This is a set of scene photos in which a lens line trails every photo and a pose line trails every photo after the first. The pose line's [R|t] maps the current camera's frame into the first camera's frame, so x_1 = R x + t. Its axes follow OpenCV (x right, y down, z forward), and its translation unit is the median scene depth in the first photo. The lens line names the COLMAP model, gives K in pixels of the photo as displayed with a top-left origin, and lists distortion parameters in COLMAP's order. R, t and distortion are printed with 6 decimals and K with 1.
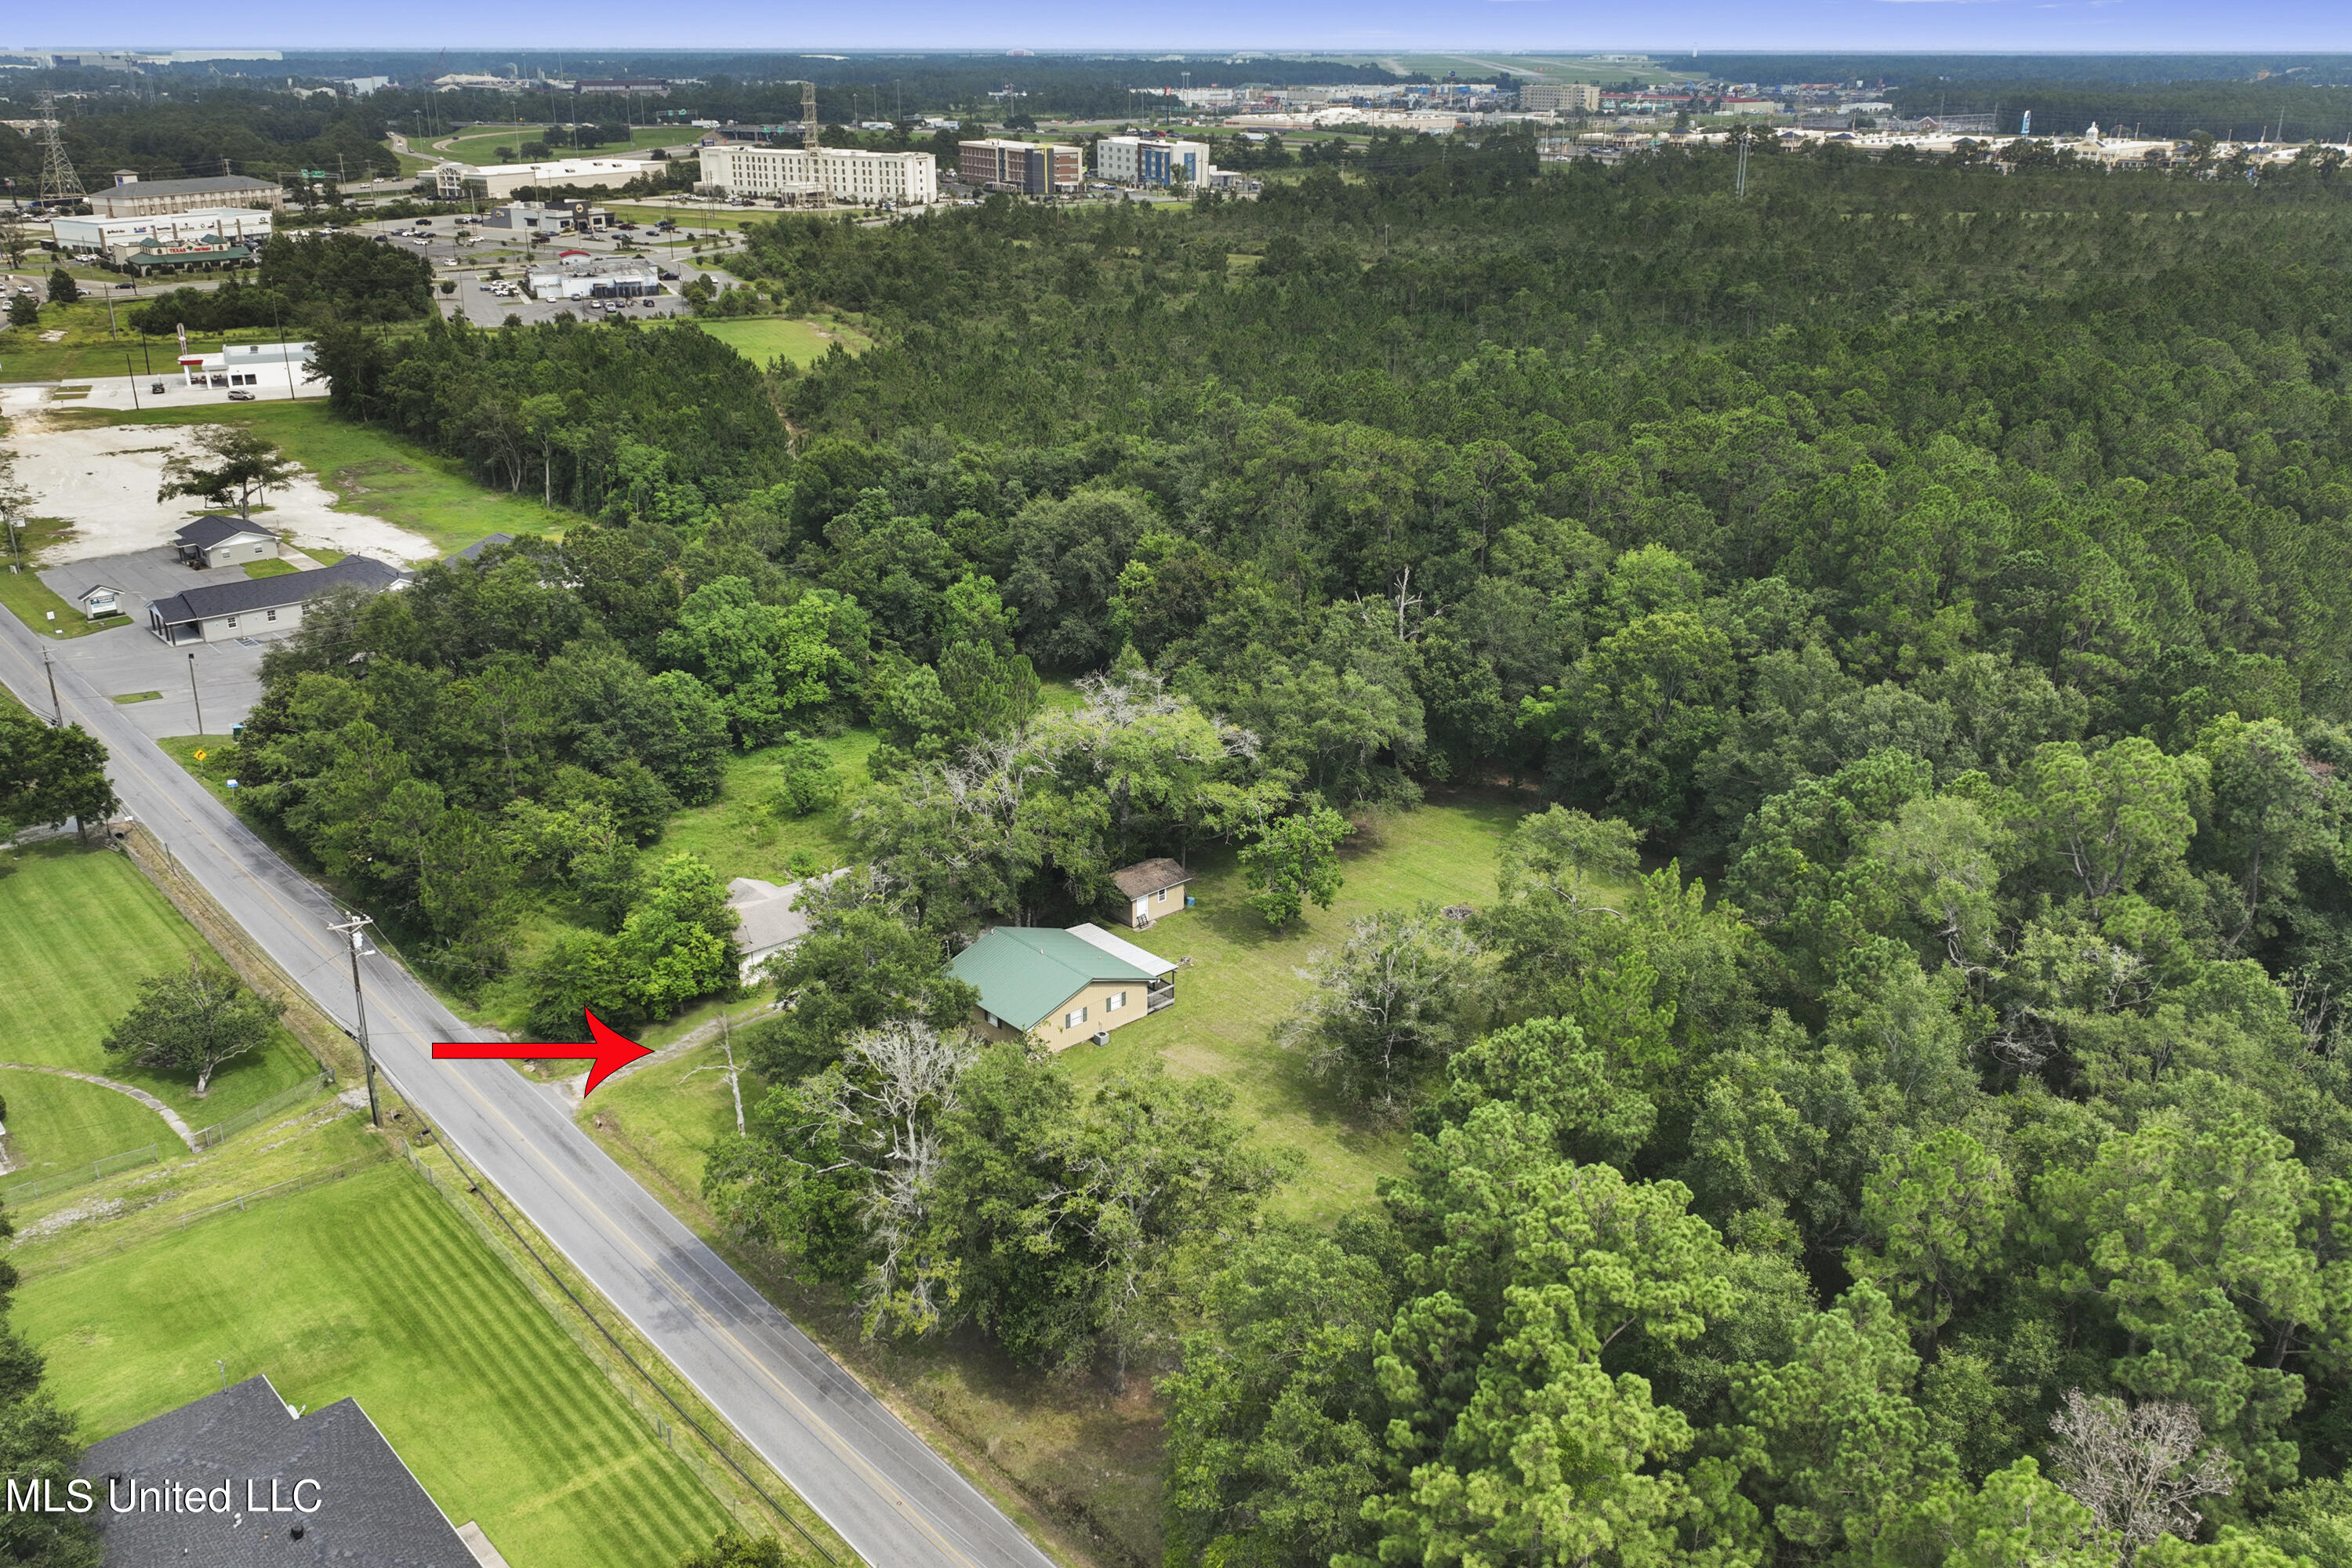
lens RADIAL K [[1935.9, 0, 1176.0], [0, 1935.9, 784.0], [0, 0, 1]] dist [-0.004061, 0.010655]
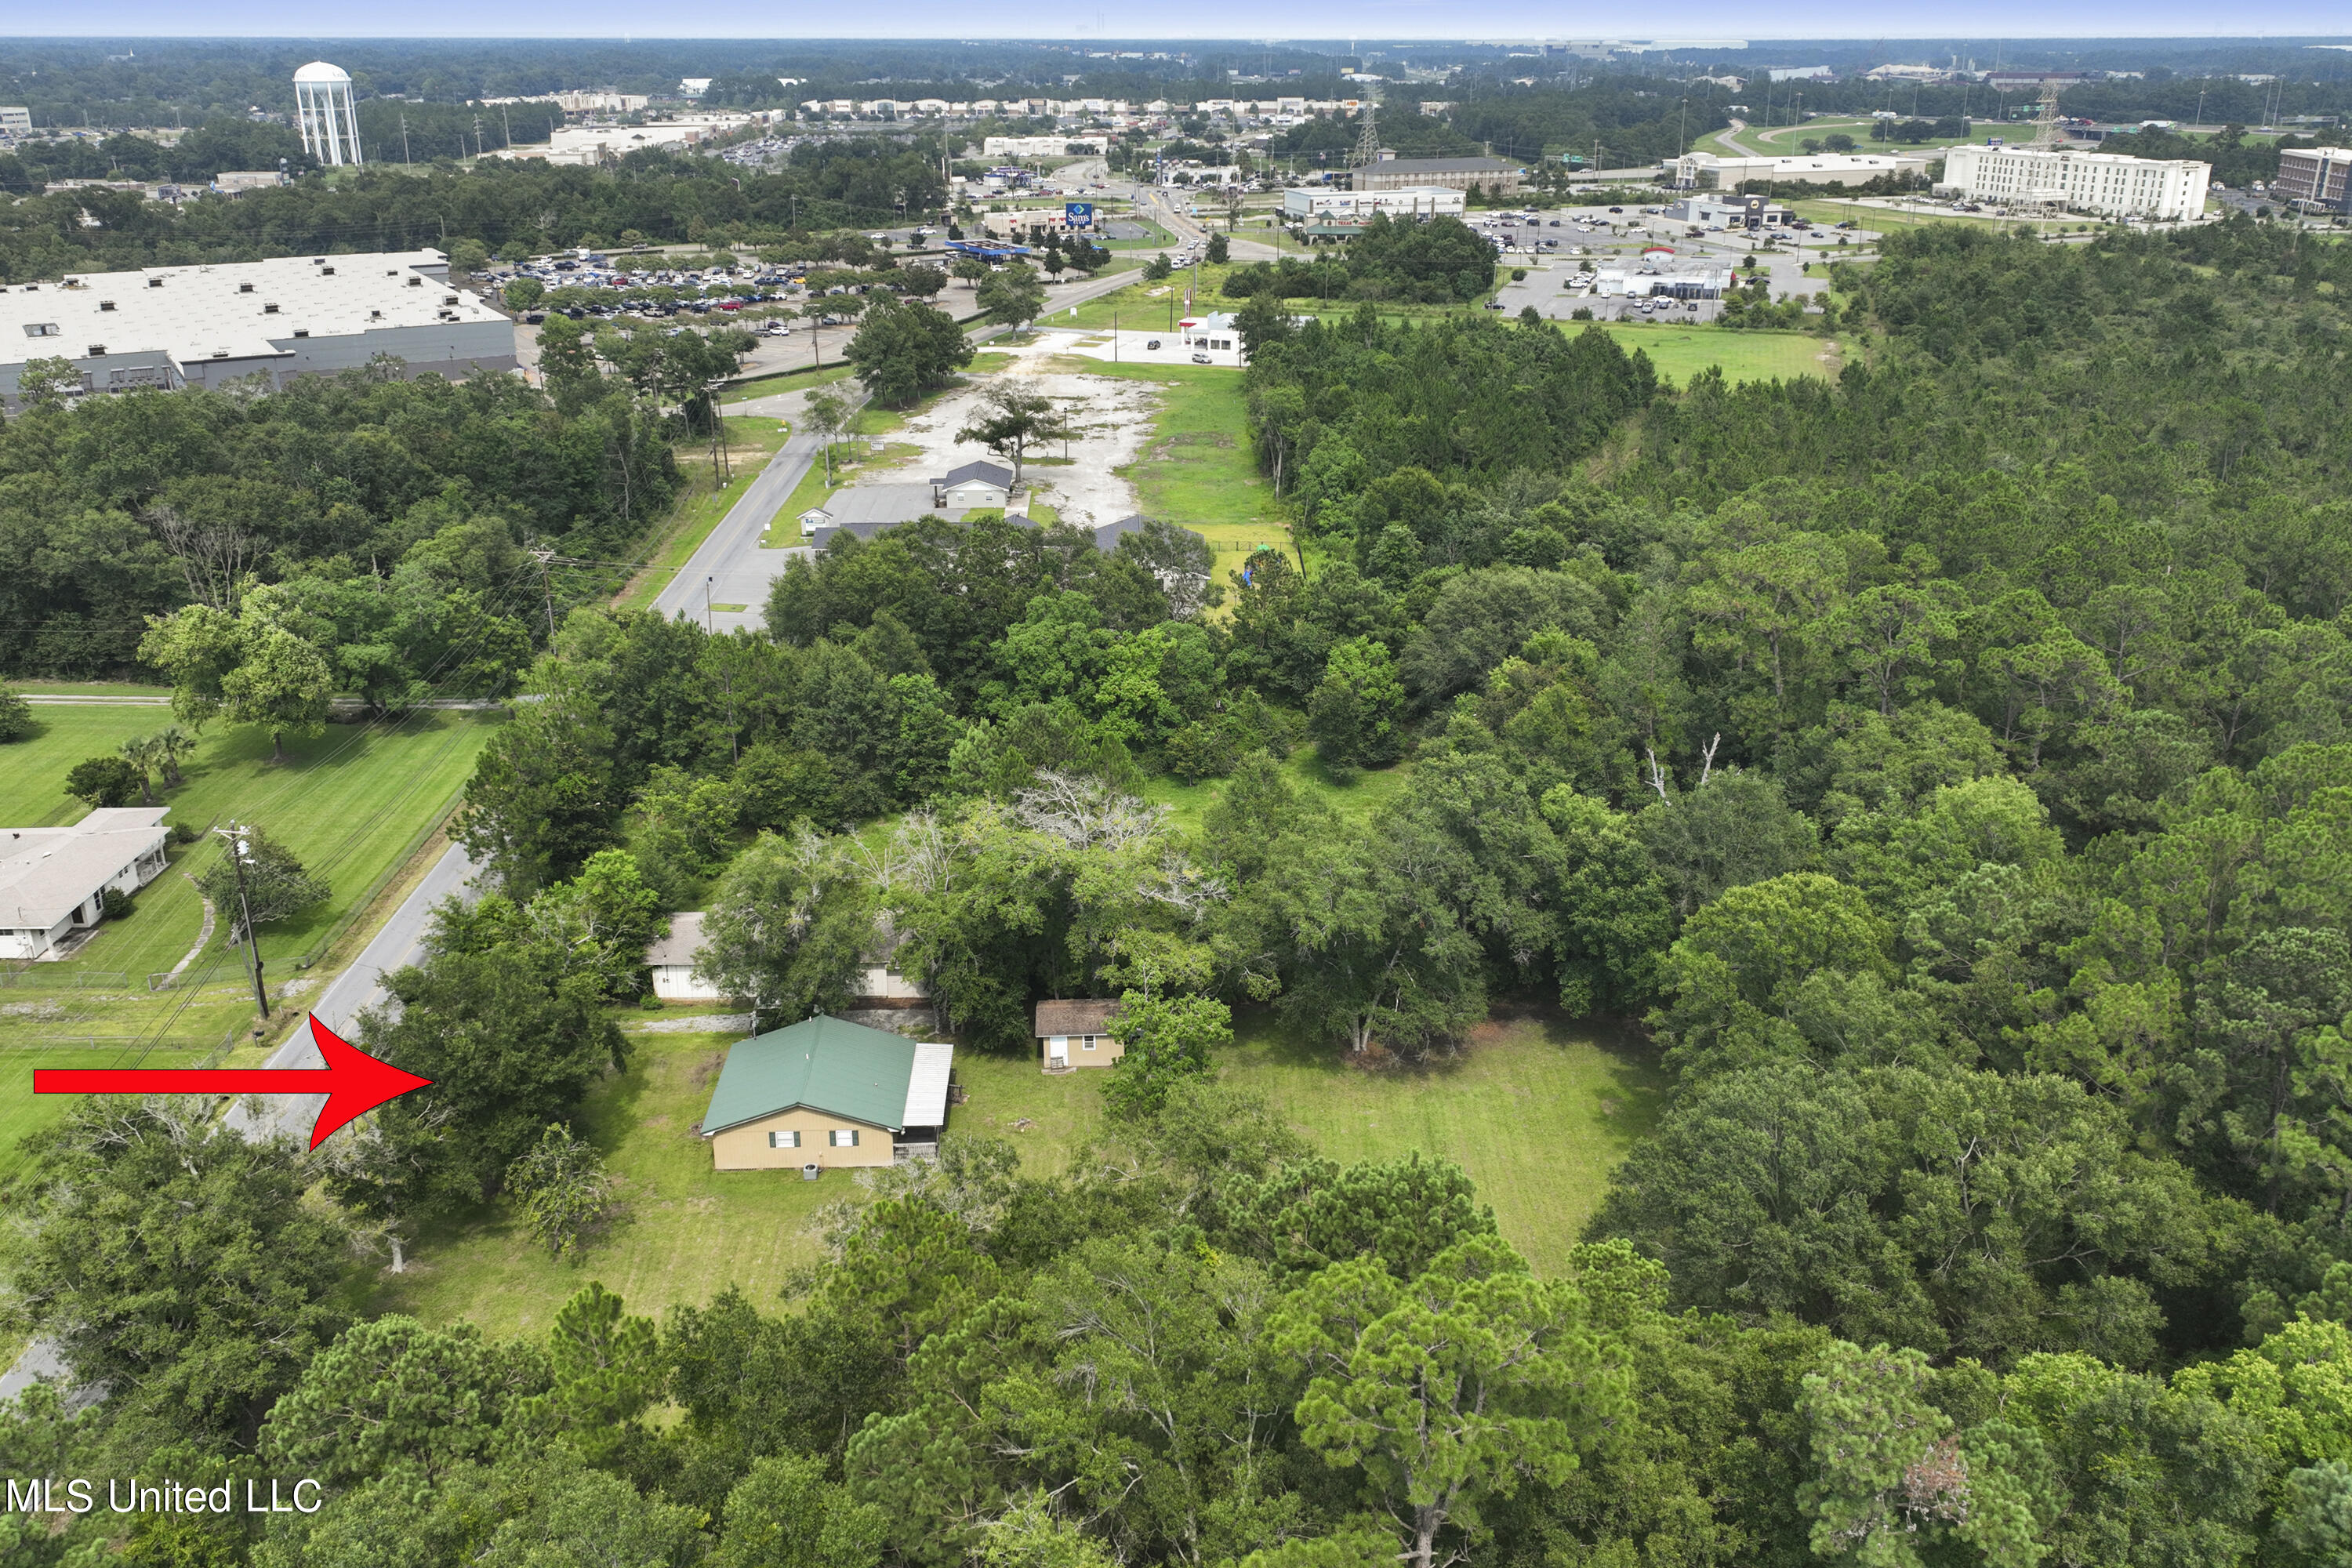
lens RADIAL K [[1935.9, 0, 1176.0], [0, 1935.9, 784.0], [0, 0, 1]] dist [-0.004061, 0.010655]
pose [[0.776890, 0.228533, -0.586698, 0.086660], [-0.225924, 0.970933, 0.079039, -0.022448], [0.587708, 0.071144, 0.805939, 0.057743]]
